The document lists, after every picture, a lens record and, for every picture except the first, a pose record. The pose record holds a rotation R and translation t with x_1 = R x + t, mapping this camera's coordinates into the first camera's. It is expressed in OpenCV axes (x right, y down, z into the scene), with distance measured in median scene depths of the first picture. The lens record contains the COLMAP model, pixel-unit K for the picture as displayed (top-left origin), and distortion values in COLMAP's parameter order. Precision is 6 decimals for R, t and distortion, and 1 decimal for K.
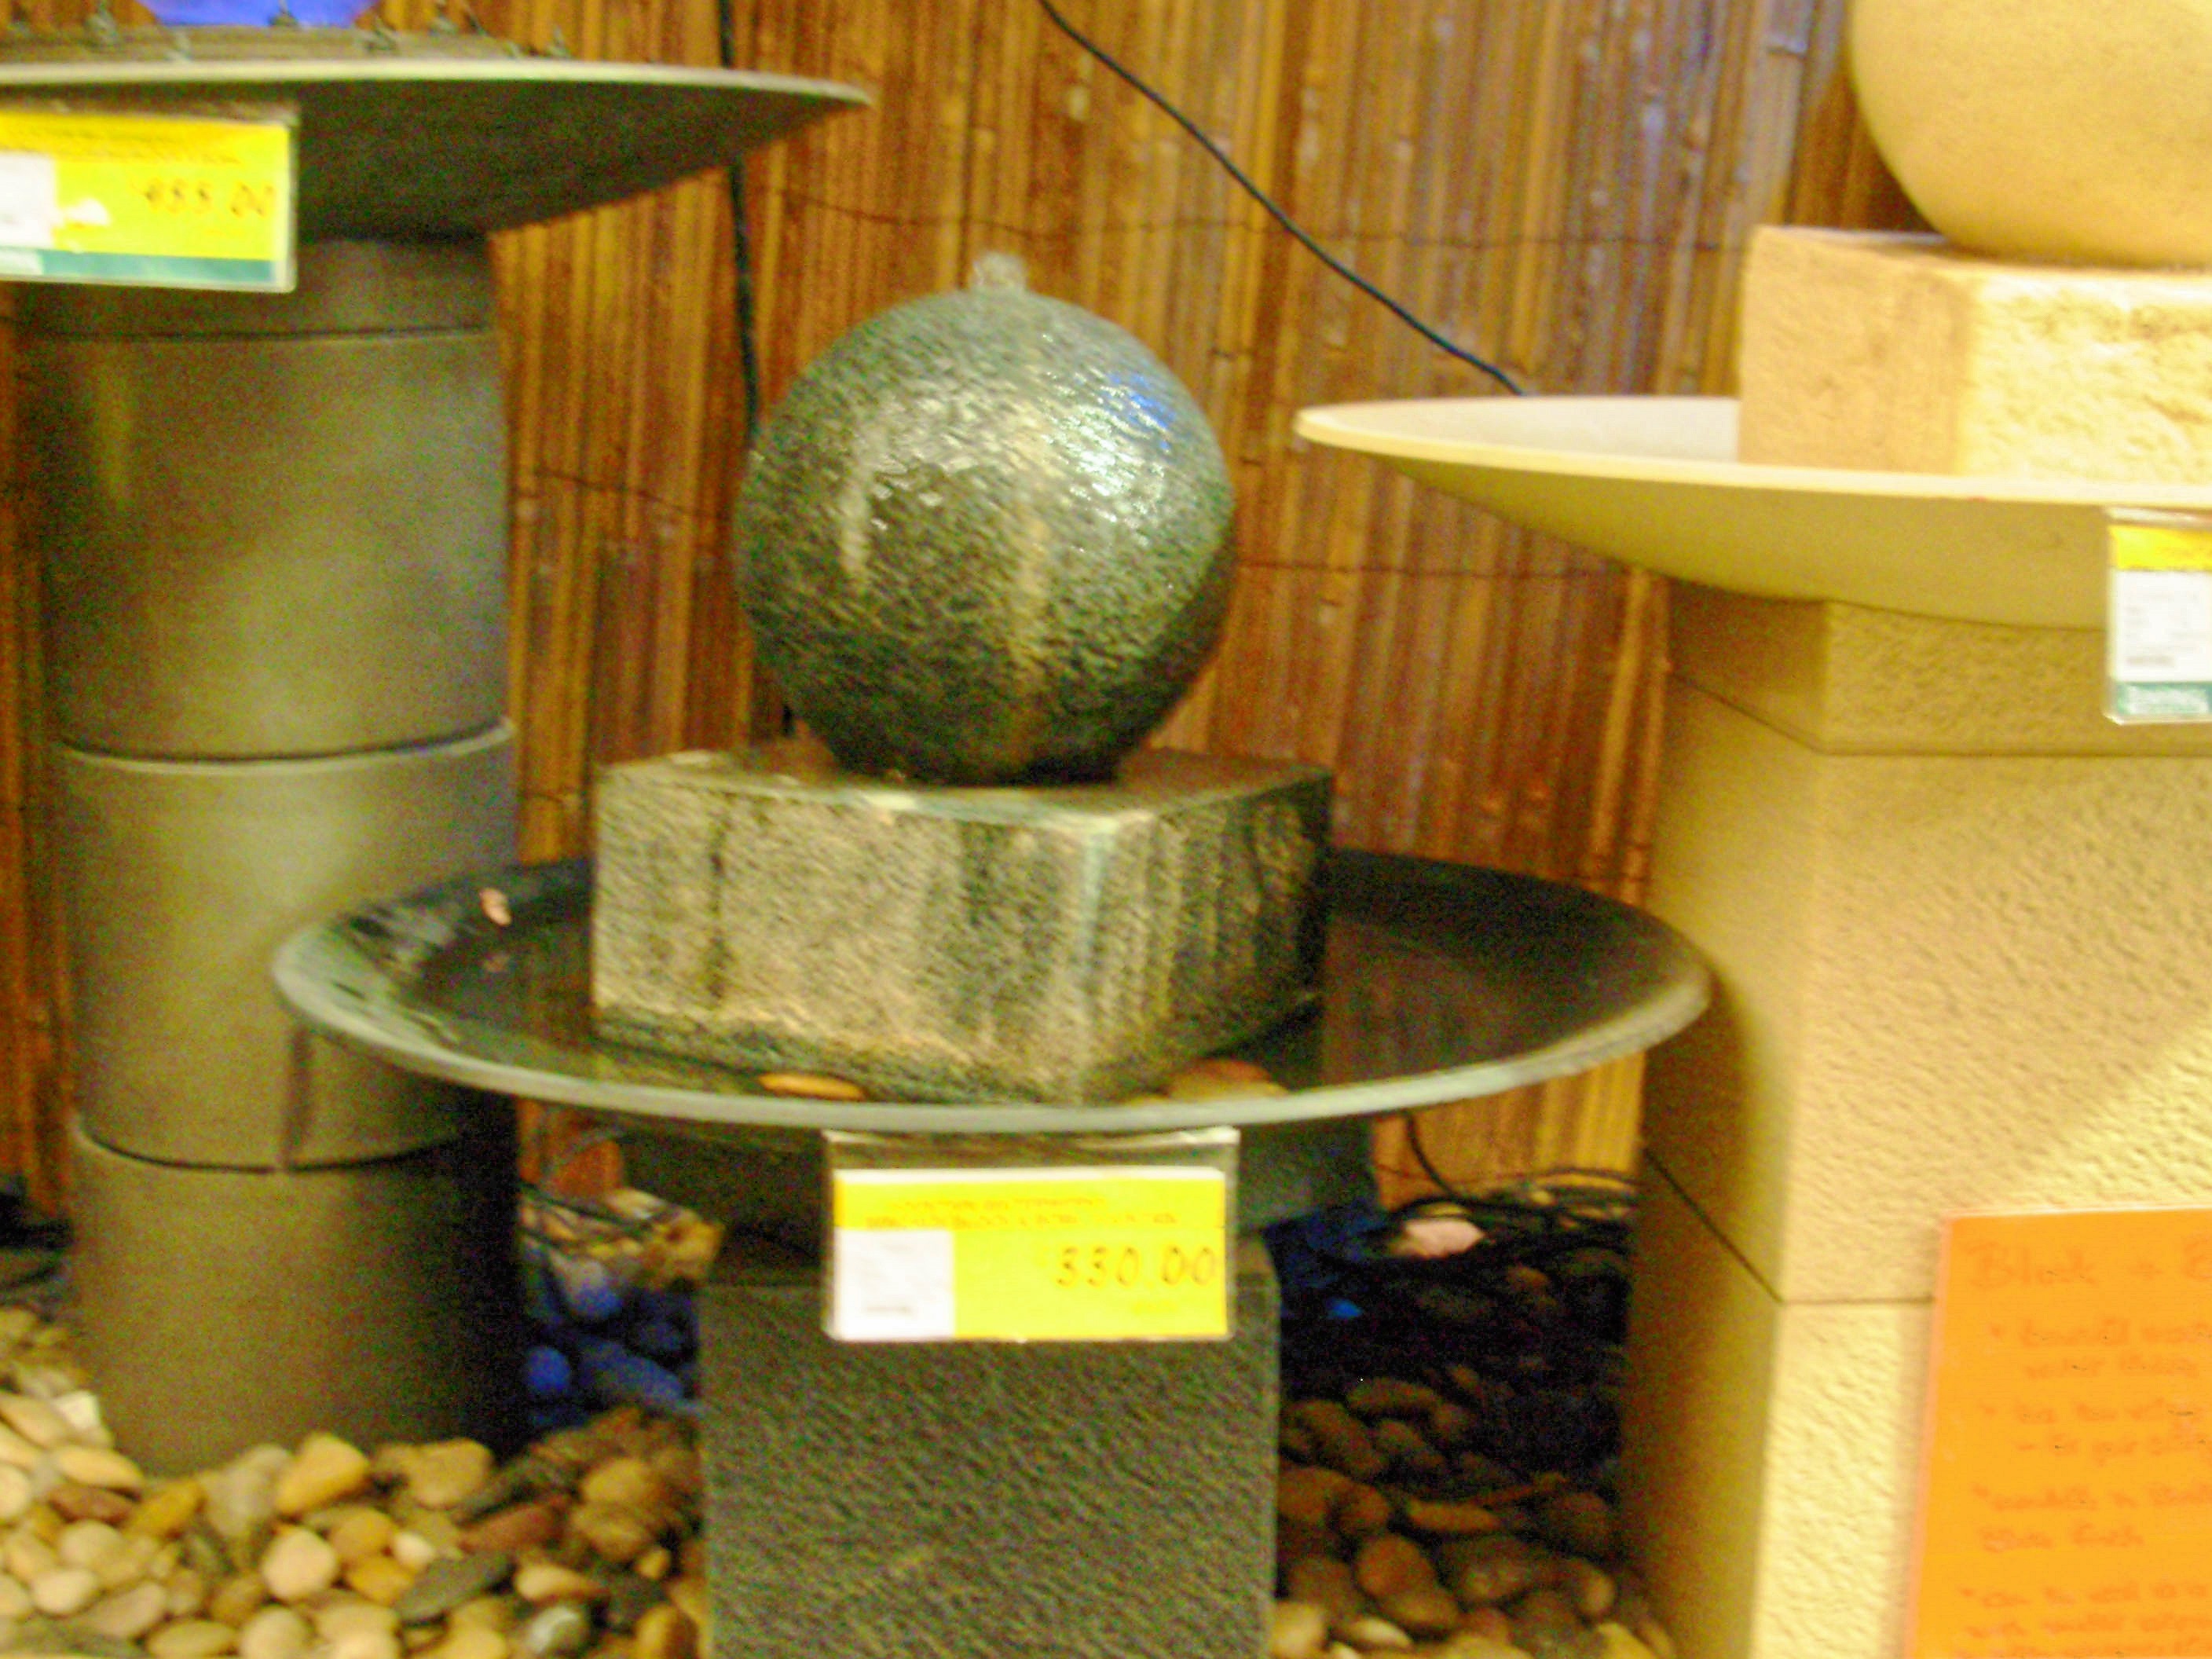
lens RADIAL K [[2914.4, 0, 1106.0], [0, 2914.4, 829.5], [0, 0, 1]] dist [-0.148700, 0.068701]
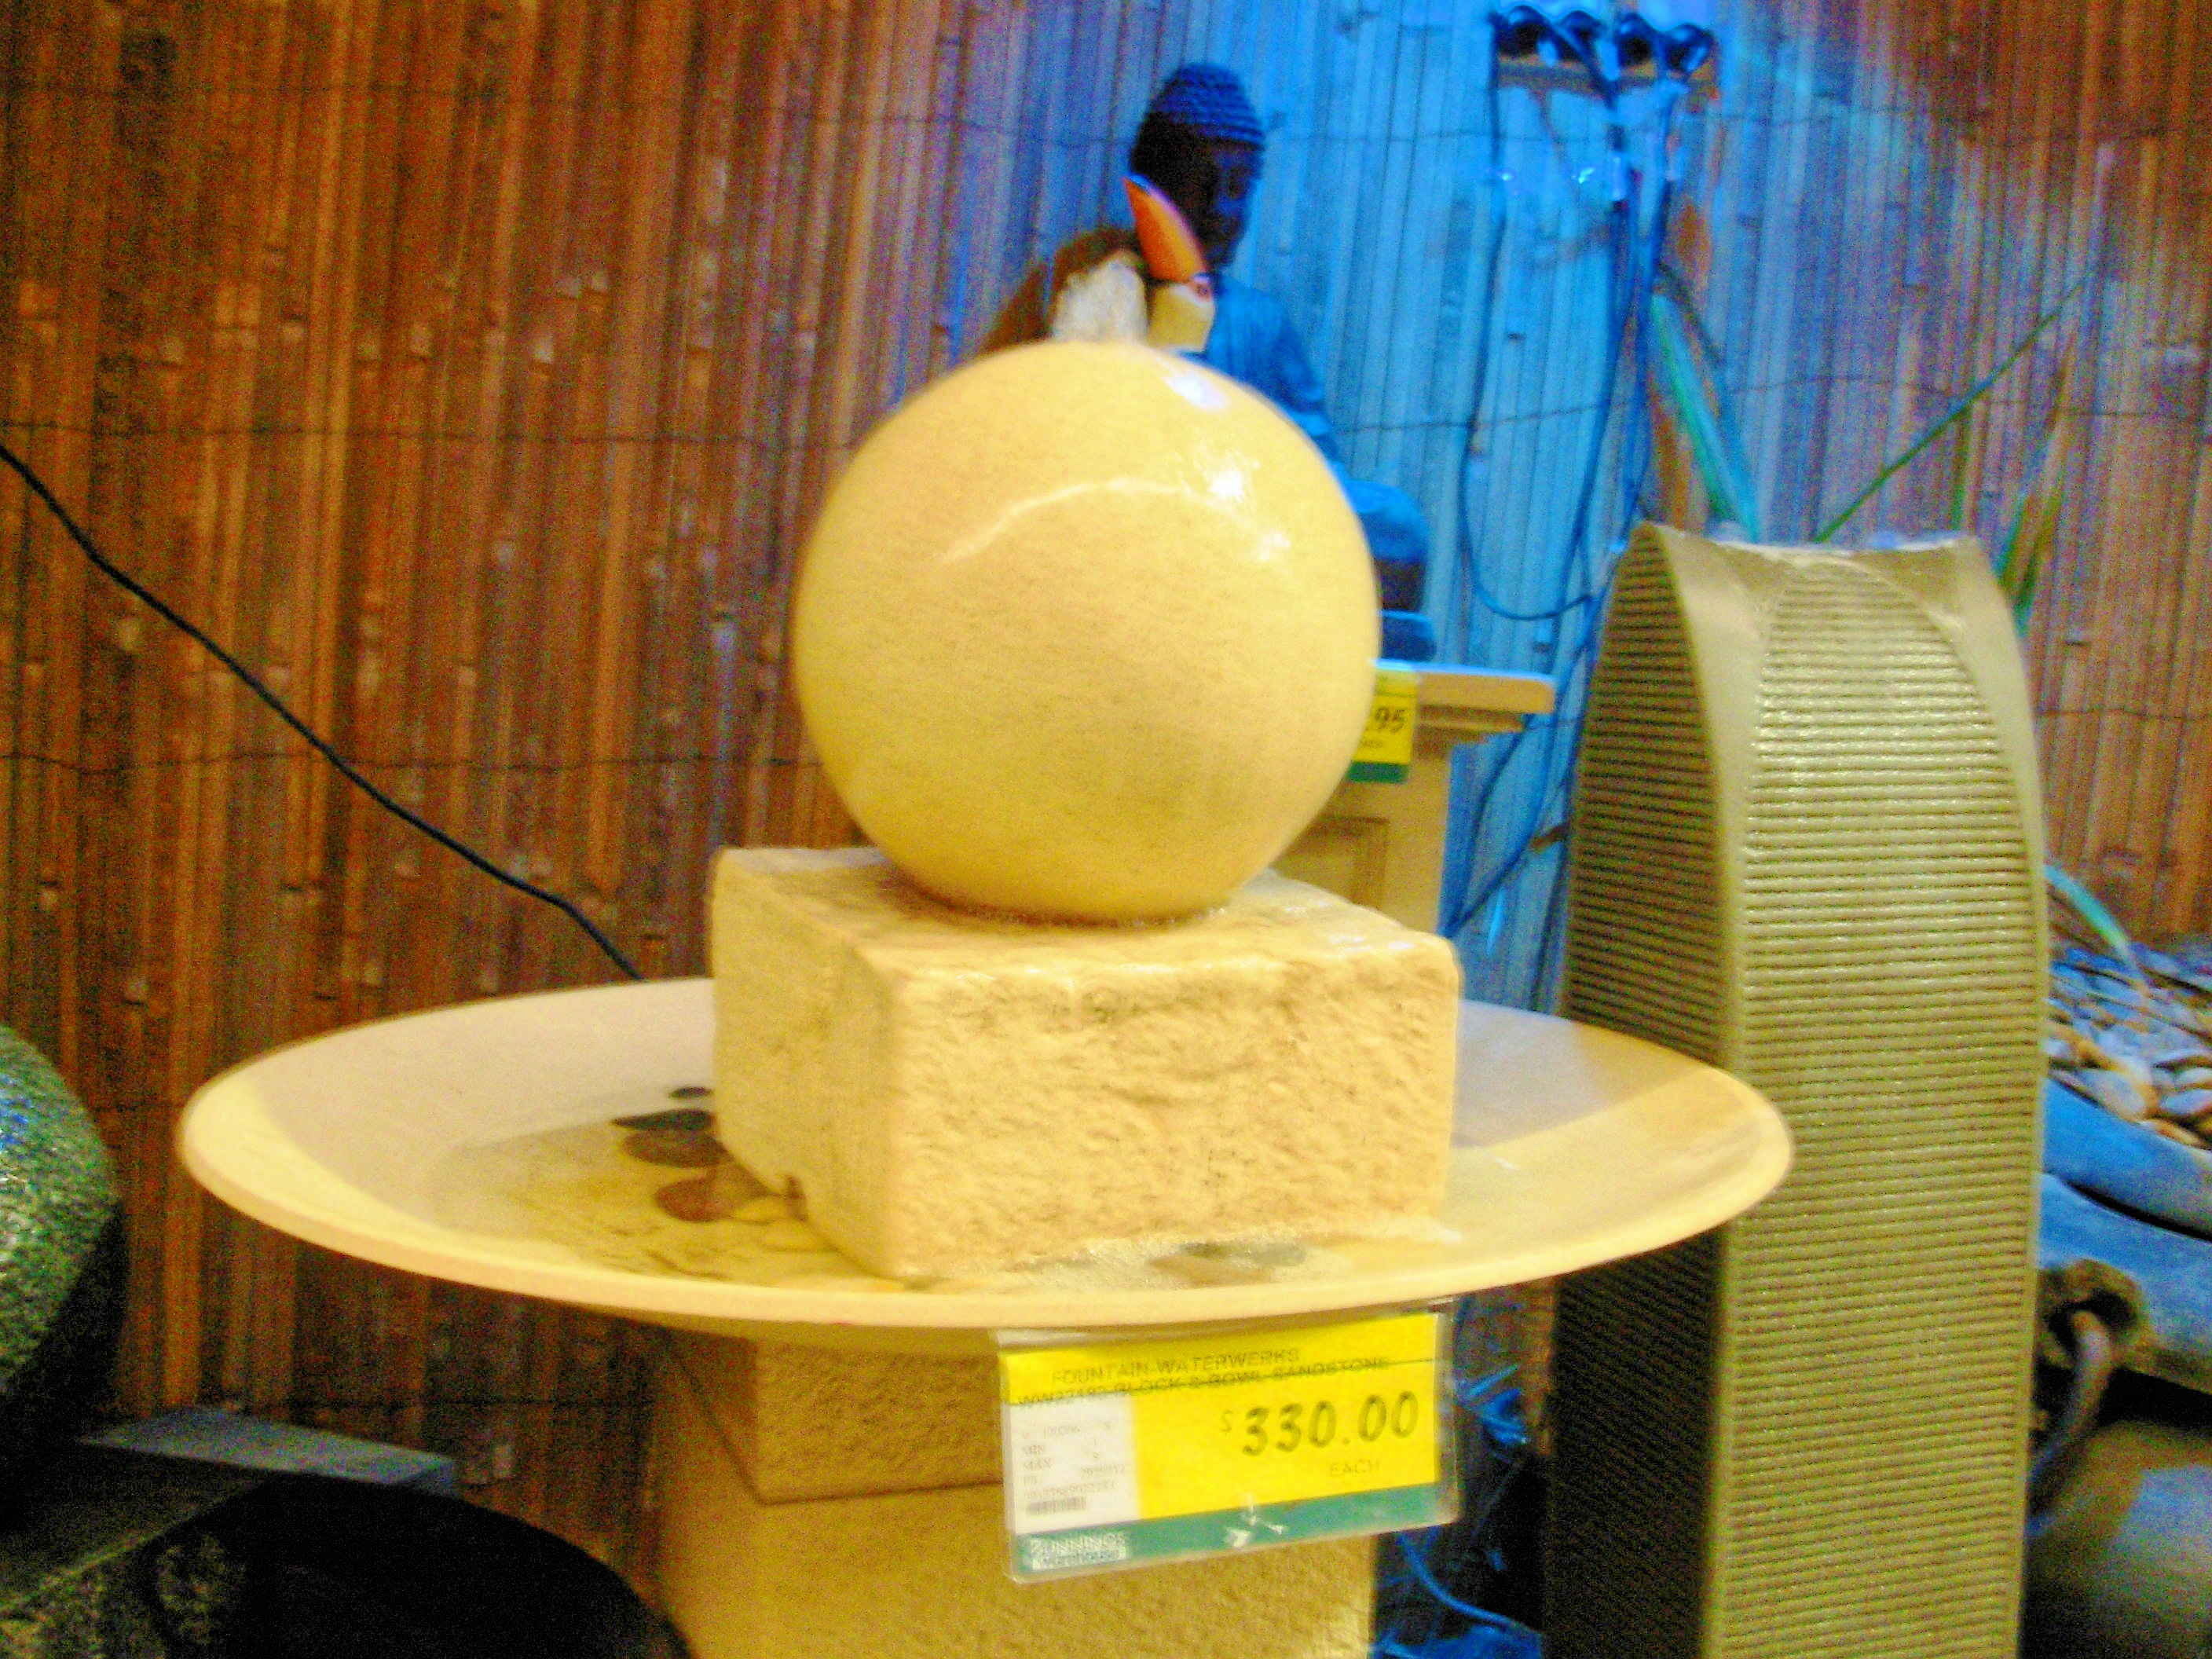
lens RADIAL K [[2553.7, 0, 1079.2], [0, 2553.7, 827.9], [0, 0, 1]] dist [-0.229773, 0.198740]
pose [[0.972685, -0.027666, 0.230476, 0.138308], [0.049798, 0.994626, -0.090768, -0.125849], [-0.226726, 0.099766, 0.968835, 0.176545]]
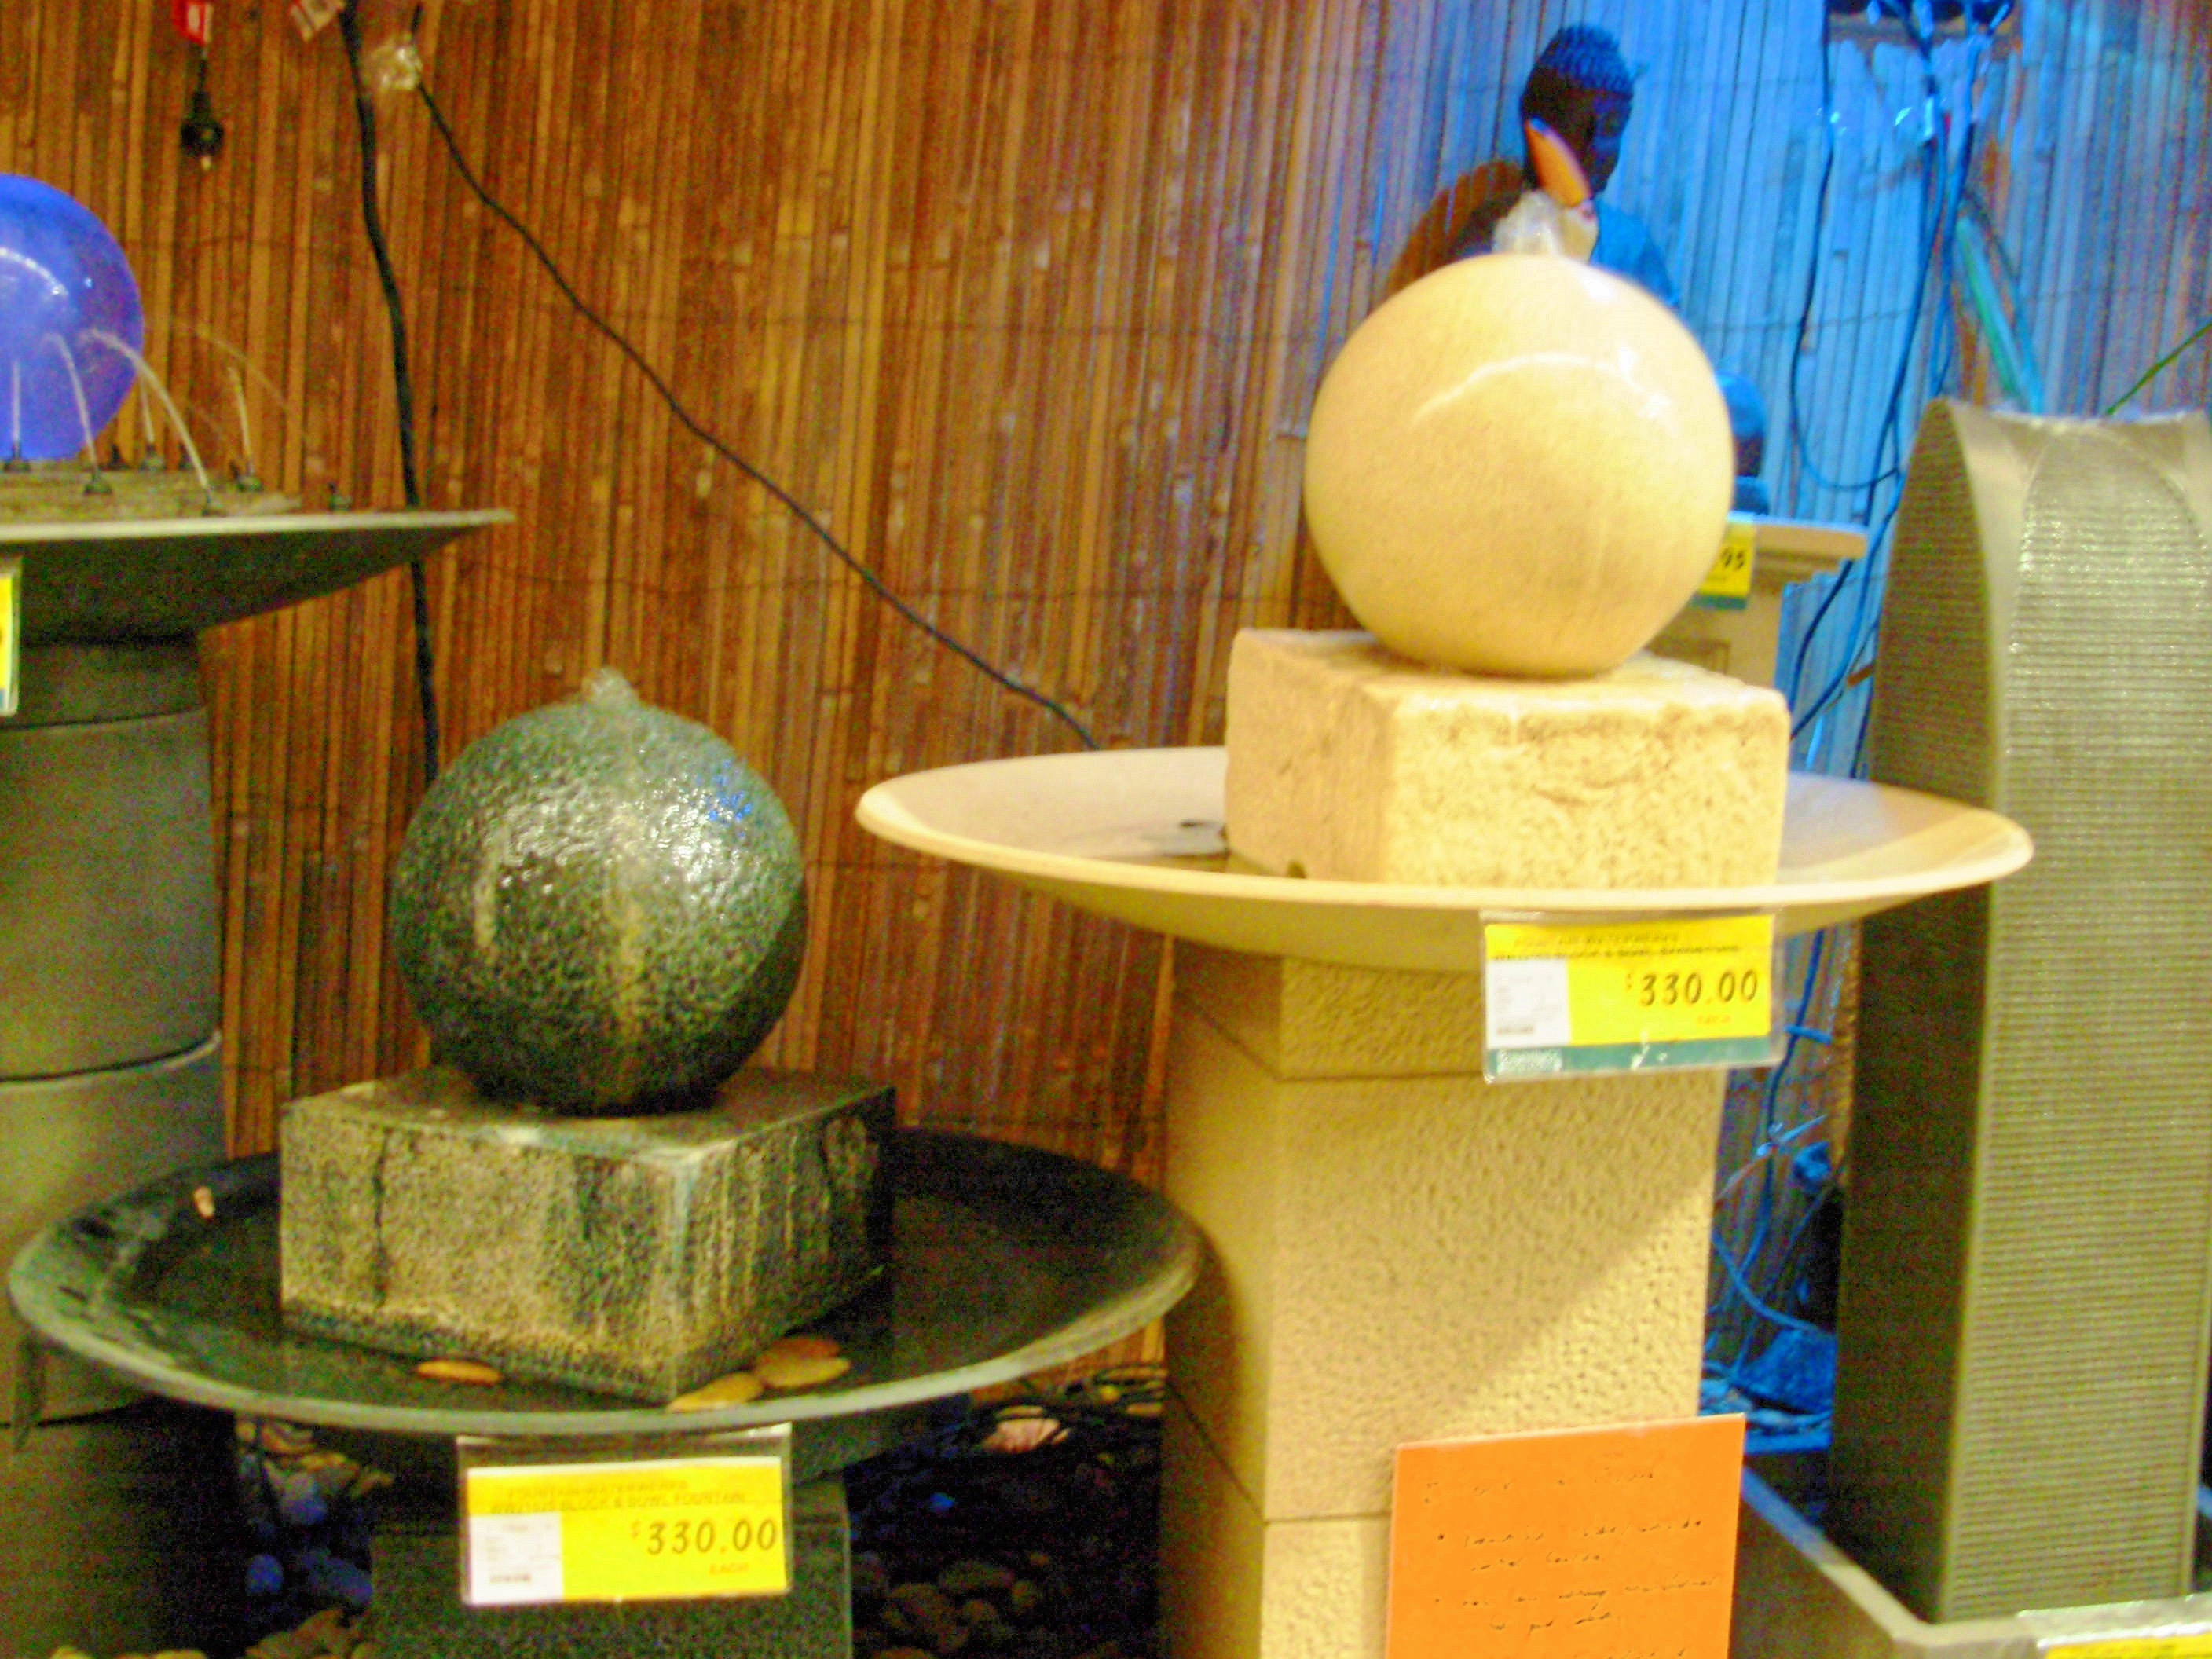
lens RADIAL K [[2553.7, 0, 1079.2], [0, 2553.7, 827.9], [0, 0, 1]] dist [-0.229773, 0.198740]
pose [[0.993911, -0.014285, 0.109252, 0.036713], [0.021041, 0.997920, -0.060932, -0.055790], [-0.108155, 0.062860, 0.992145, -0.057621]]
